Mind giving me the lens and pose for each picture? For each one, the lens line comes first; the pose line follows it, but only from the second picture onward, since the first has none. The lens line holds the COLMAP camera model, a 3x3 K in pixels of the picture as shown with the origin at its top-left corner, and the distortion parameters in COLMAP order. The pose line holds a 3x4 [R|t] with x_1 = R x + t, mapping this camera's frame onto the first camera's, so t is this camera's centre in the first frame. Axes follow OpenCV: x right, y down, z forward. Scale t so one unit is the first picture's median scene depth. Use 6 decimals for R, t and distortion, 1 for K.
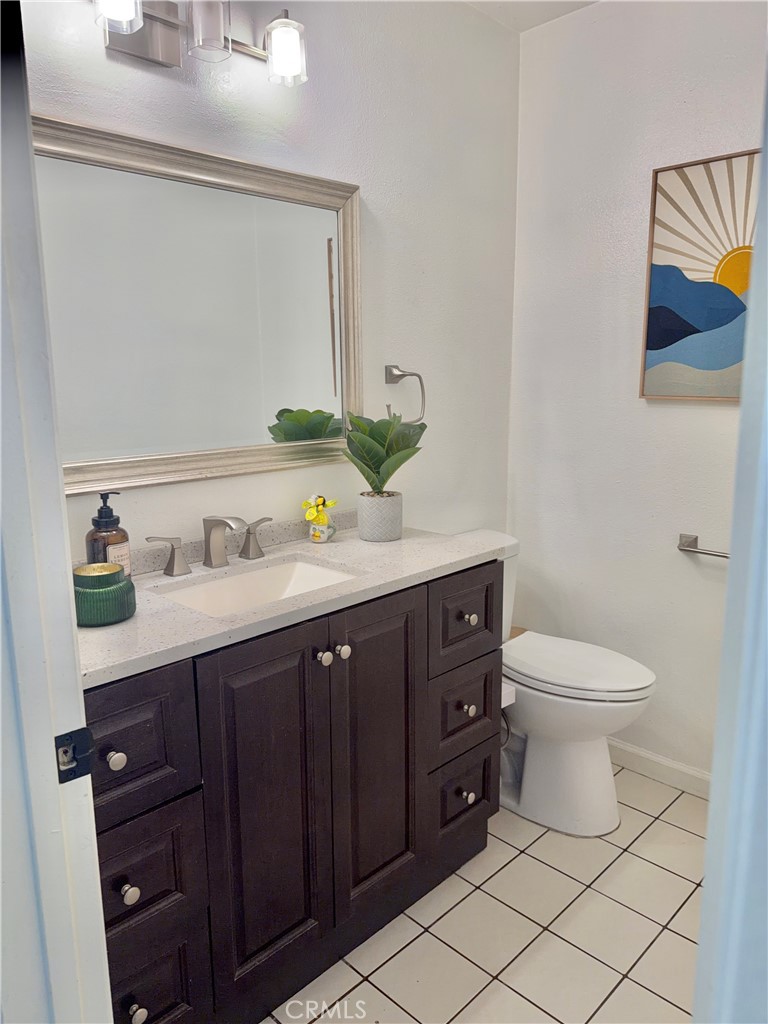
lens RADIAL K [[729.0, 0, 384.0], [0, 729.0, 510.3], [0, 0, 1]] dist [-0.011375, -0.004308]
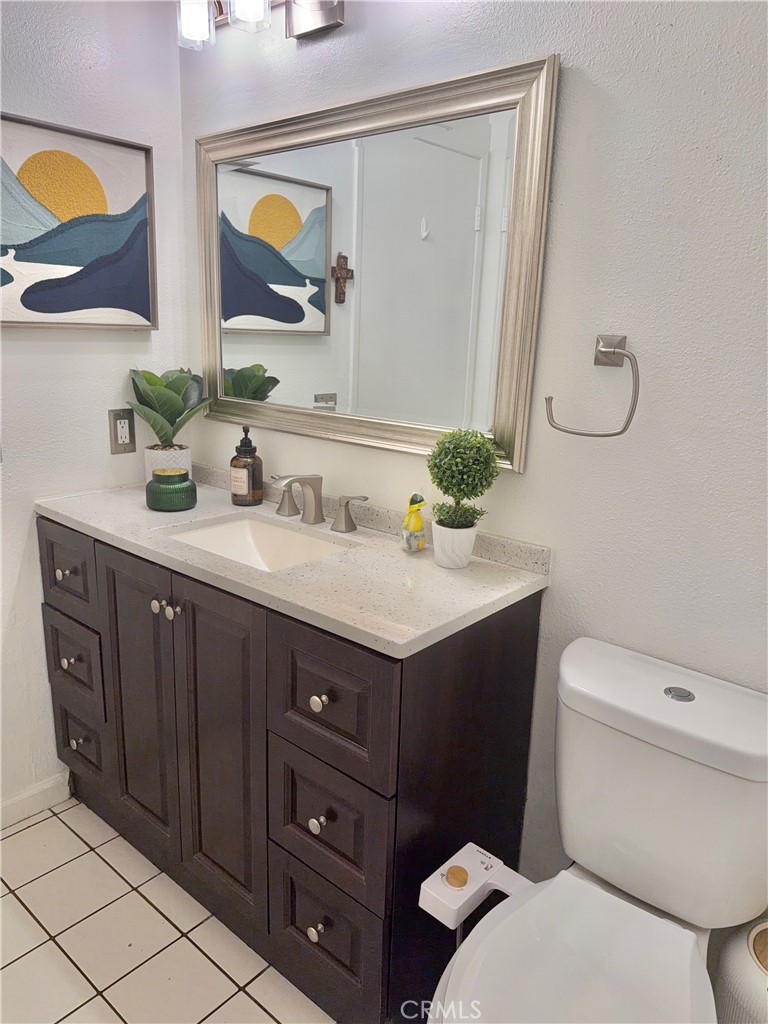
lens RADIAL K [[729.0, 0, 383.1], [0, 729.0, 515.6], [0, 0, 1]] dist [-0.011375, -0.004308]
pose [[0.060959, 0.256359, -0.964657, 0.873265], [-0.211799, 0.947769, 0.238487, -0.227539], [0.975410, 0.189775, 0.112072, 1.109456]]
